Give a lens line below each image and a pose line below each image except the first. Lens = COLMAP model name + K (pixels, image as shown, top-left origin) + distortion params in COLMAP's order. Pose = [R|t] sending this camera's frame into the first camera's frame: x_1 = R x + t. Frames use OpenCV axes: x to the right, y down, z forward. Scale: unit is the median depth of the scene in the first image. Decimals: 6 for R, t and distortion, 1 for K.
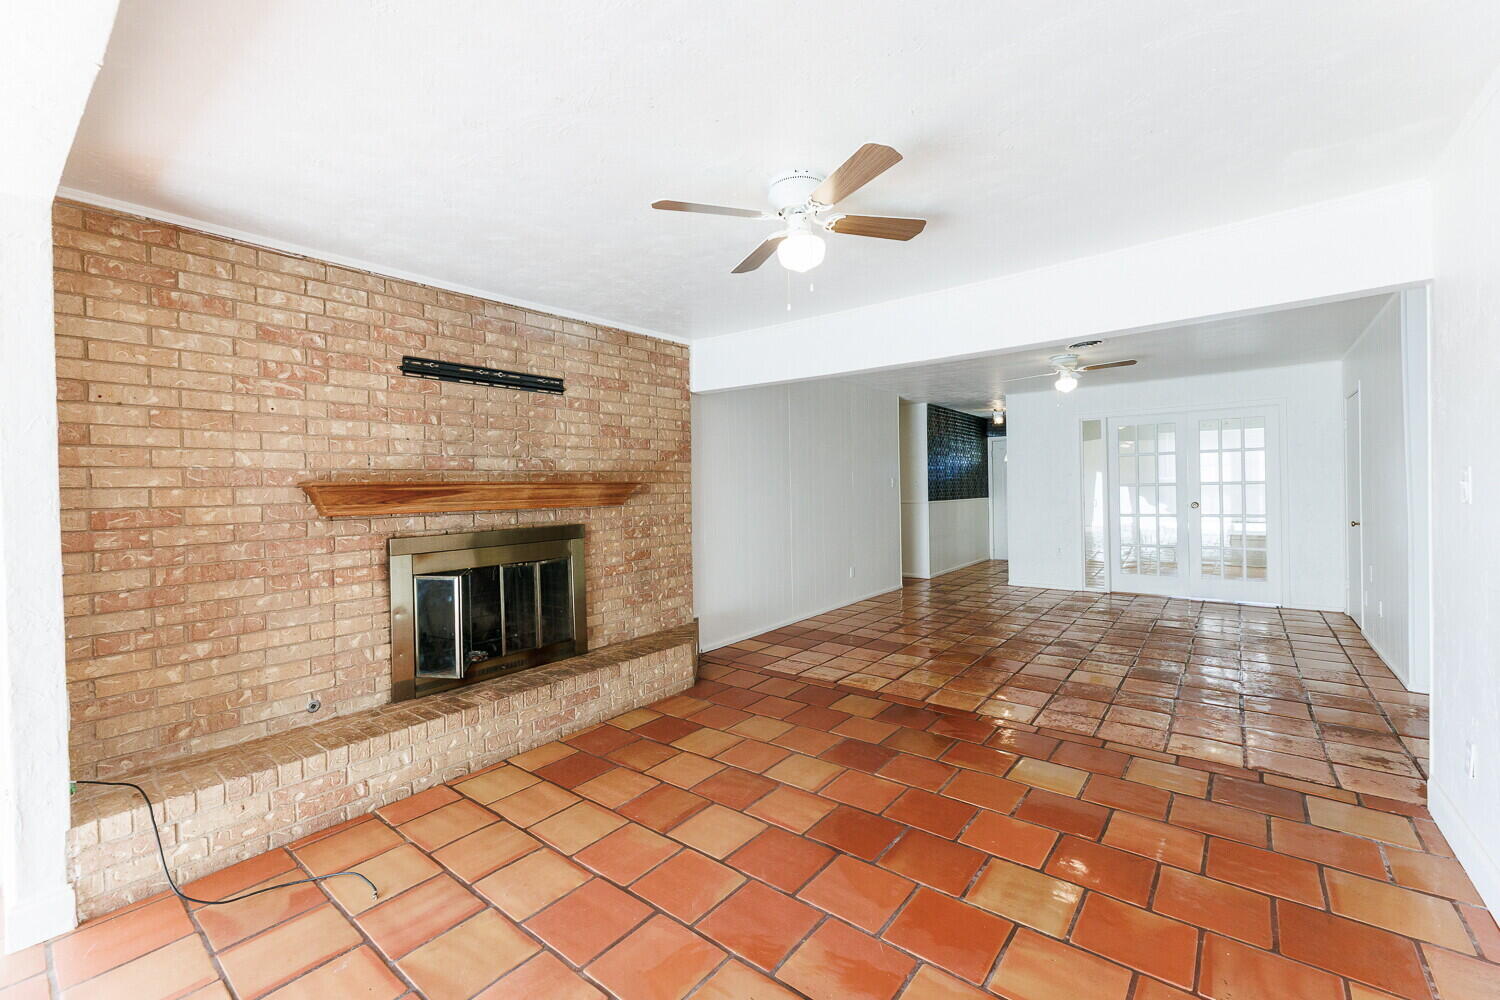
lens RADIAL K [[608.6, 0, 752.0], [0, 608.6, 495.6], [0, 0, 1]] dist [-0.003492, 0.000827]
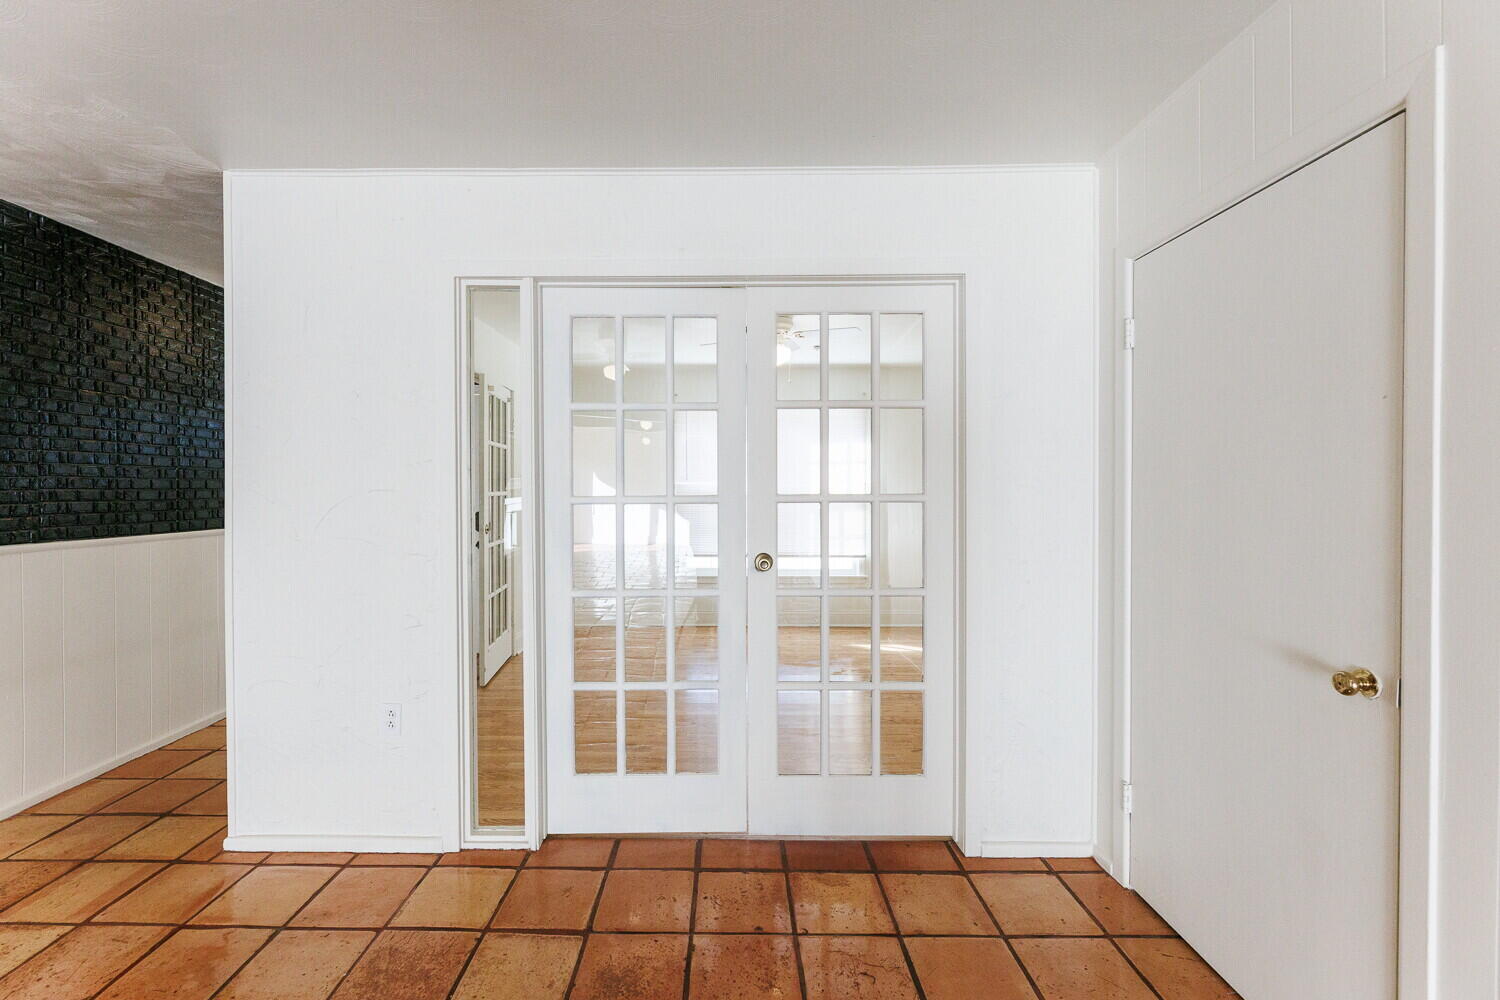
lens RADIAL K [[608.6, 0, 715.9], [0, 608.6, 493.2], [0, 0, 1]] dist [-0.003492, 0.000827]
pose [[0.792373, 0.008304, 0.609981, 1.027788], [-0.006260, 0.999965, -0.005481, -0.042233], [-0.610005, 0.000524, 0.792397, 1.533279]]
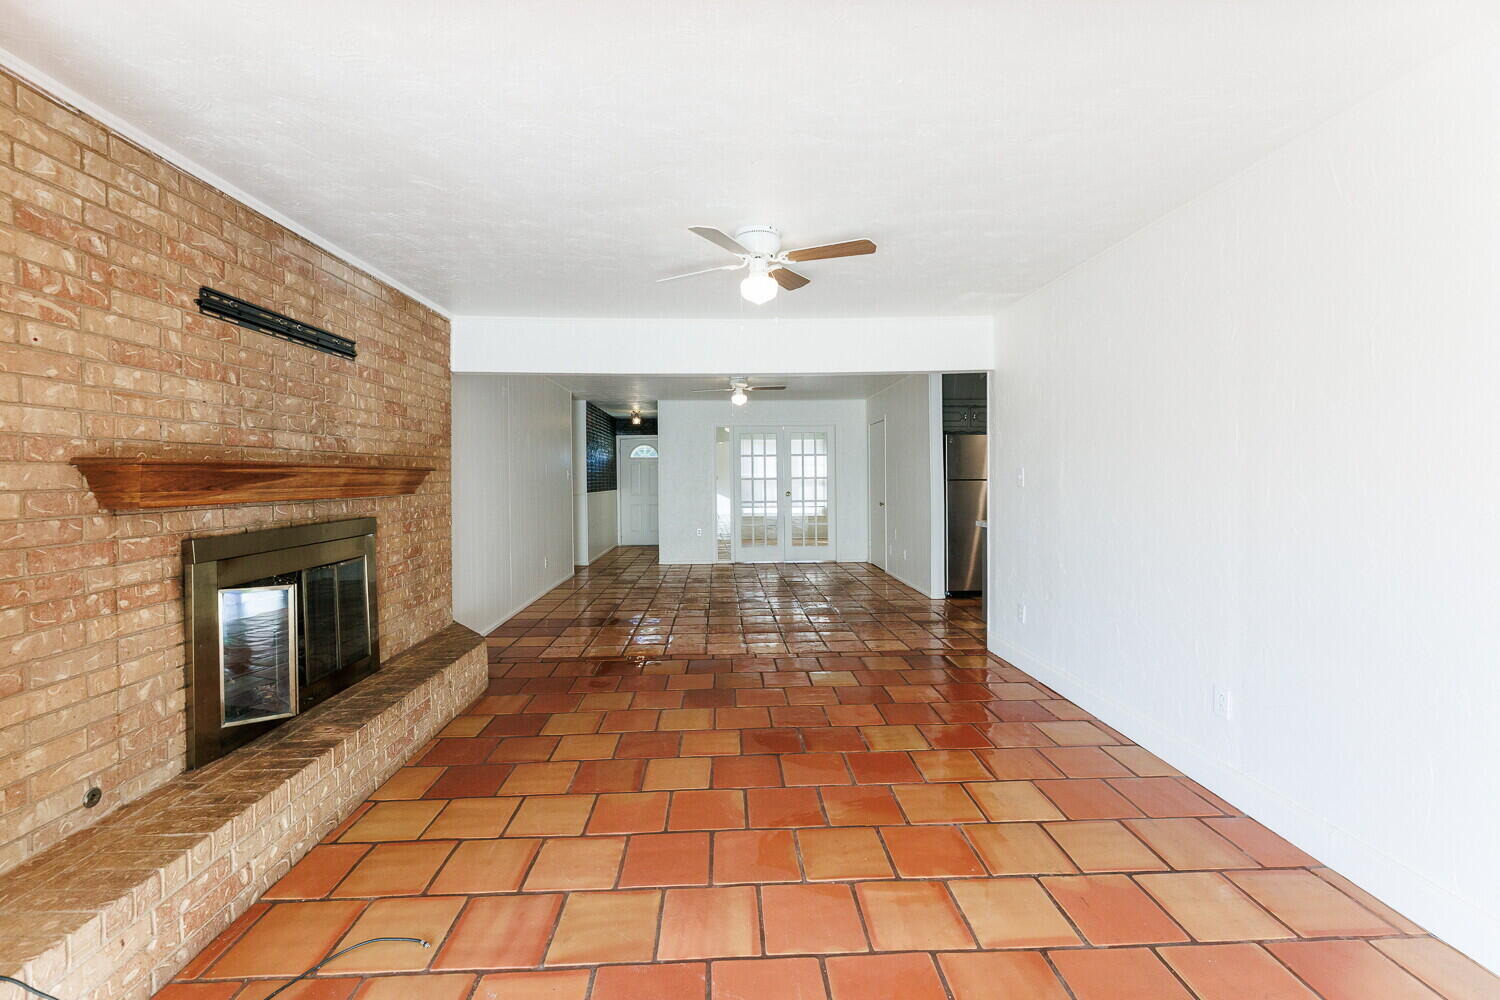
lens RADIAL K [[608.6, 0, 736.8], [0, 608.6, 489.8], [0, 0, 1]] dist [-0.003492, 0.000827]
pose [[0.765892, -0.001739, 0.642967, -0.507133], [0.001973, 0.999998, 0.000355, 0.011829], [-0.642967, 0.000997, 0.765893, 0.038090]]
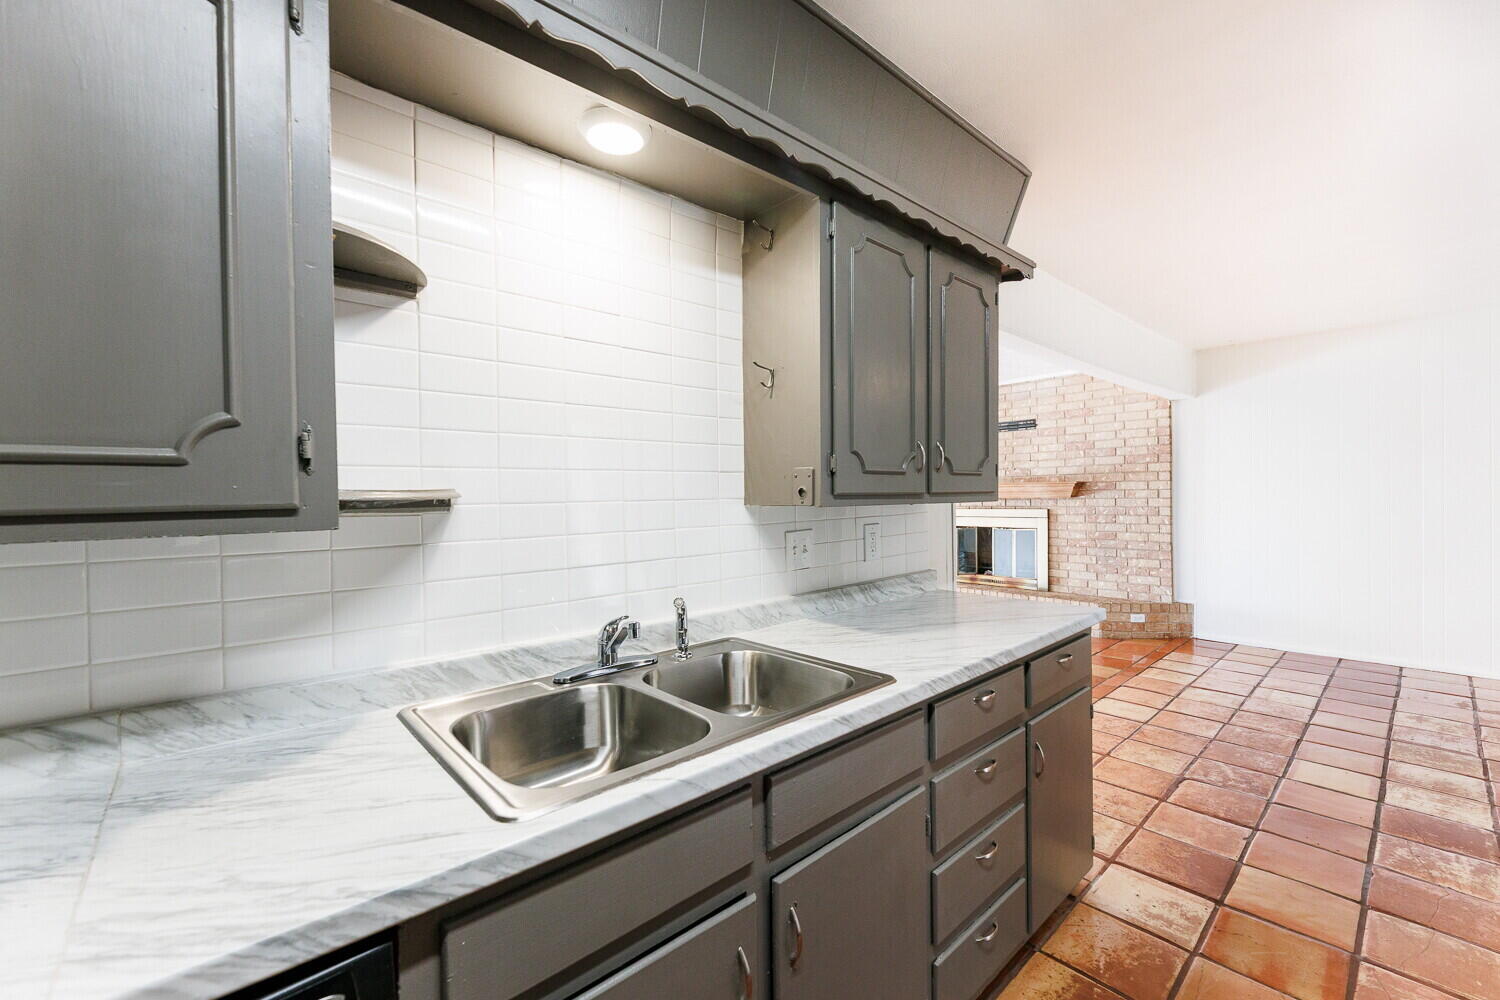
lens RADIAL K [[608.6, 0, 747.2], [0, 608.6, 499.1], [0, 0, 1]] dist [-0.003492, 0.000827]
pose [[-0.172810, 0.030596, -0.984480, 1.630979], [0.004150, 0.999531, 0.030336, -0.033886], [0.984946, 0.001157, -0.172856, 0.595945]]
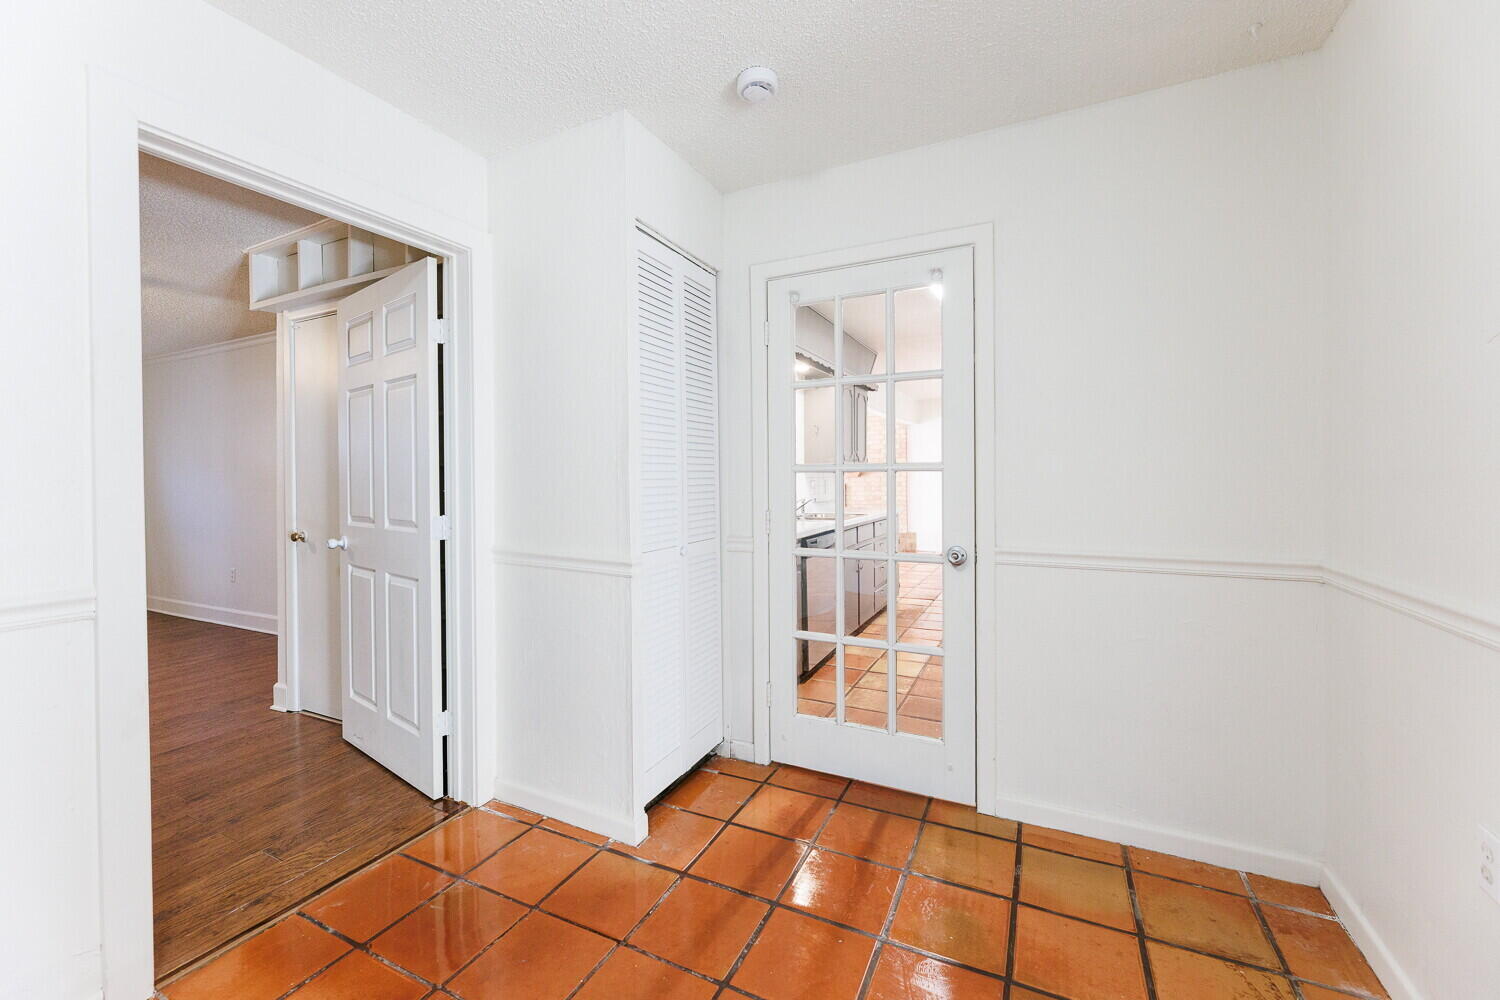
lens RADIAL K [[608.6, 0, 751.3], [0, 608.6, 492.2], [0, 0, 1]] dist [-0.003492, 0.000827]
pose [[0.207117, 0.026911, -0.977946, 2.626486], [-0.009443, 0.999630, 0.025507, 0.019764], [0.978271, 0.003952, 0.207294, 0.055570]]
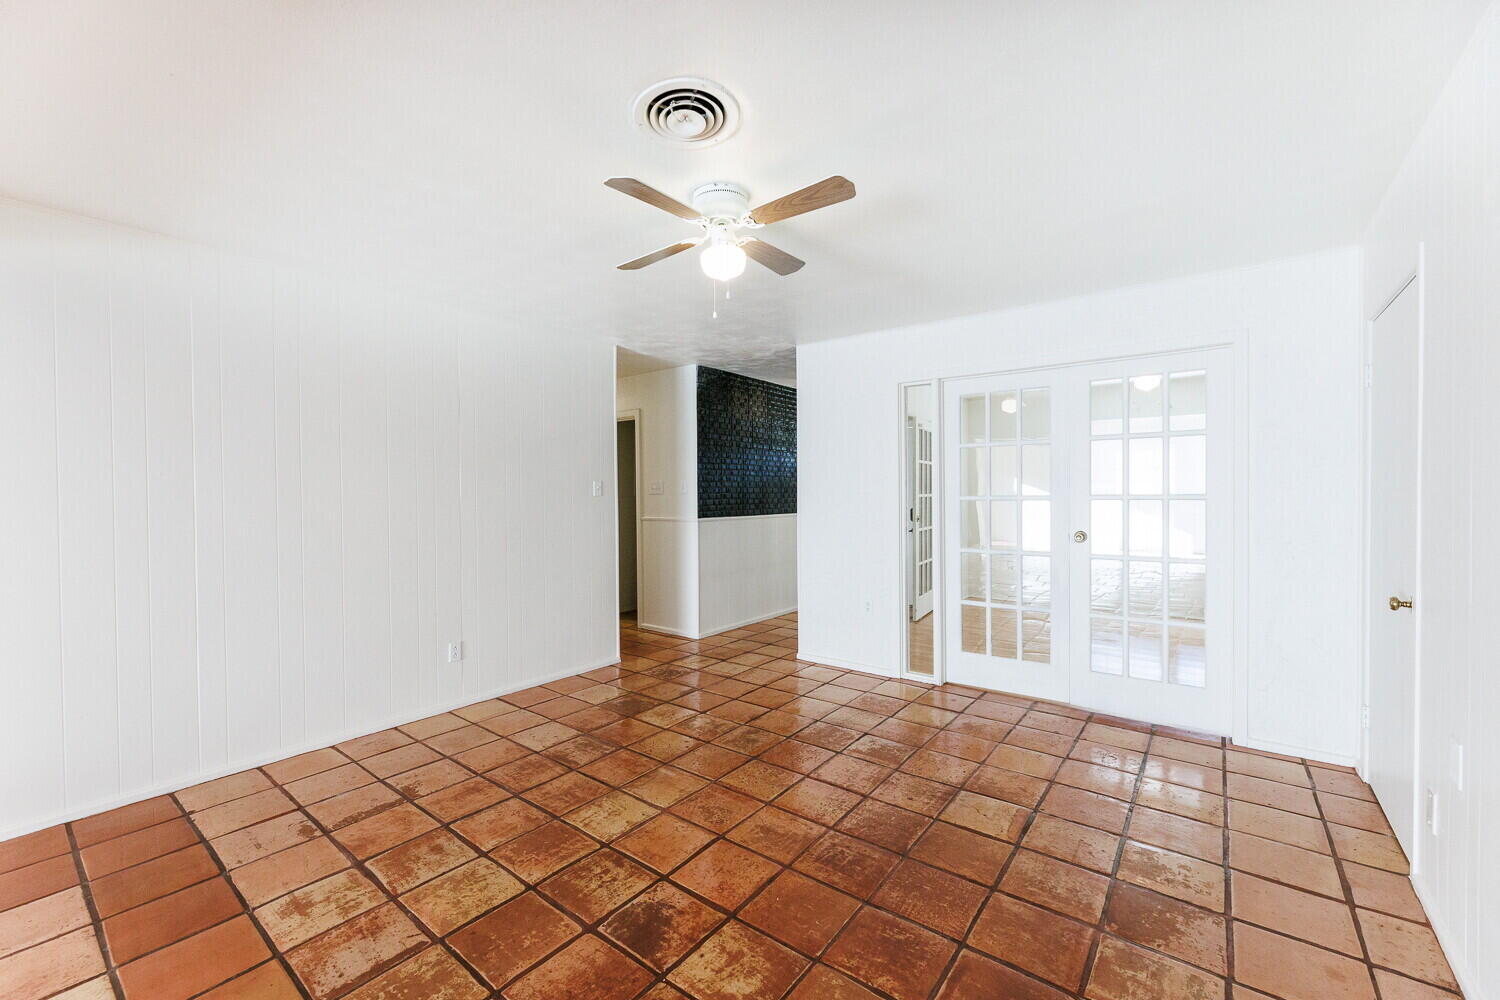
lens RADIAL K [[608.6, 0, 740.8], [0, 608.6, 499.2], [0, 0, 1]] dist [-0.003492, 0.000827]
pose [[0.999953, 0.009273, 0.002713, 0.868331], [-0.009280, 0.999954, 0.002497, -0.033582], [-0.002690, -0.002522, 0.999993, 0.939691]]
